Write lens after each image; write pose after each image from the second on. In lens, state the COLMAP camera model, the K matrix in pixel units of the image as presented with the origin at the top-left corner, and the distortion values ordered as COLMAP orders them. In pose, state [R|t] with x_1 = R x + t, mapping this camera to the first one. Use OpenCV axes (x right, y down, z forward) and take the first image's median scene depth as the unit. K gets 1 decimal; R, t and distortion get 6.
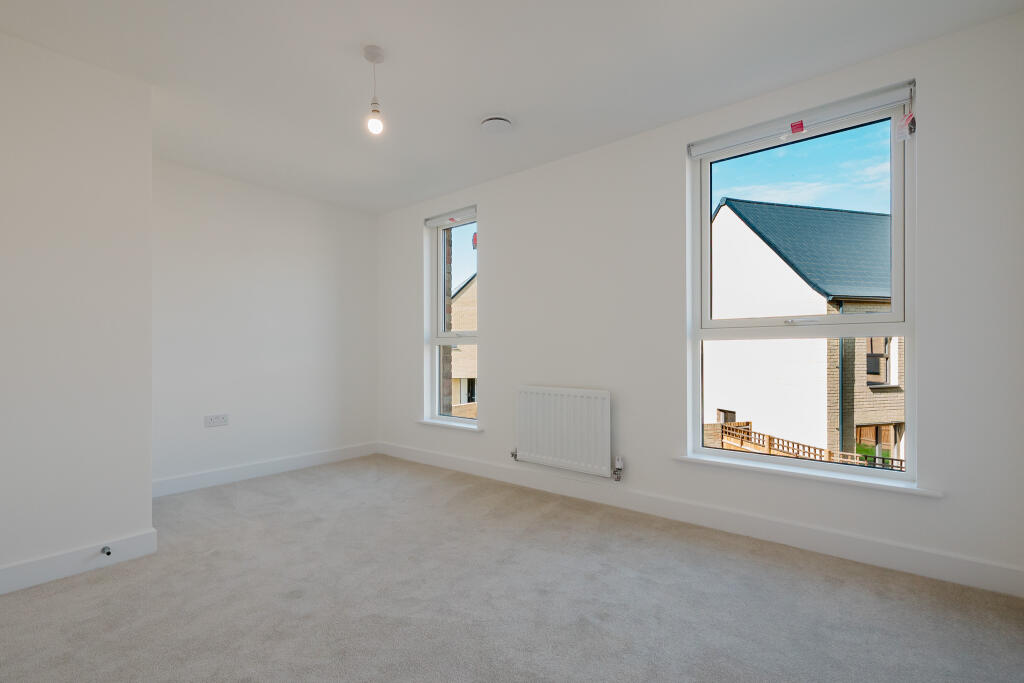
lens RADIAL K [[526.5, 0, 511.9], [0, 526.5, 343.3], [0, 0, 1]] dist [0.004437, 0.000409]
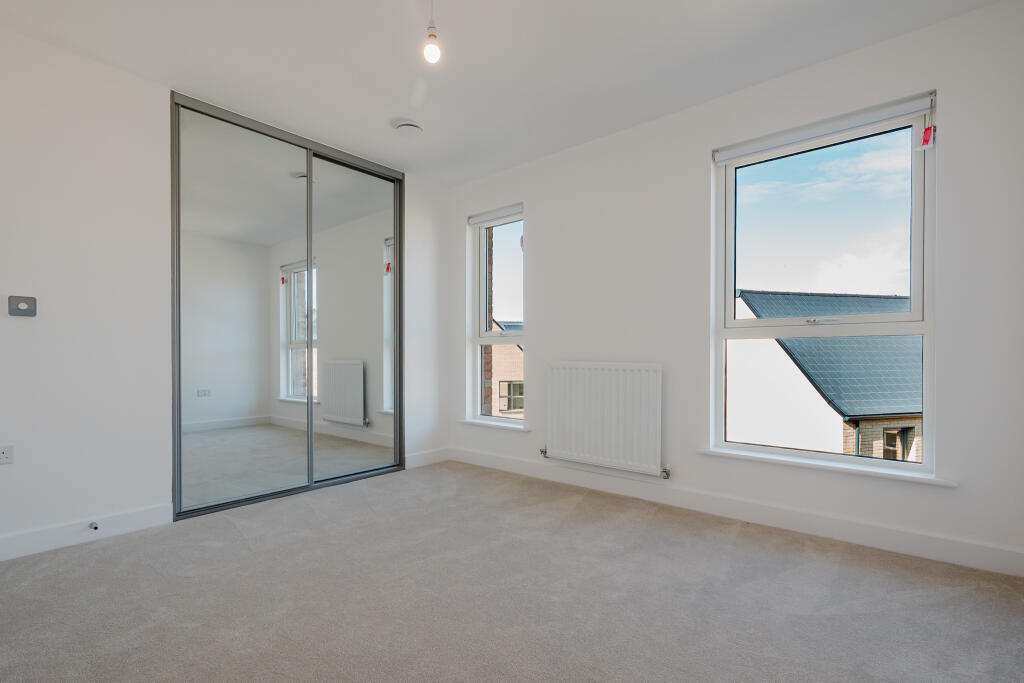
lens RADIAL K [[466.9, 0, 512.1], [0, 466.9, 350.3], [0, 0, 1]] dist [-0.003544, -0.000322]
pose [[0.998651, -0.003653, 0.051802, -0.124611], [0.002943, 0.999901, 0.013781, 0.001891], [-0.051847, -0.013610, 0.998562, 0.115369]]
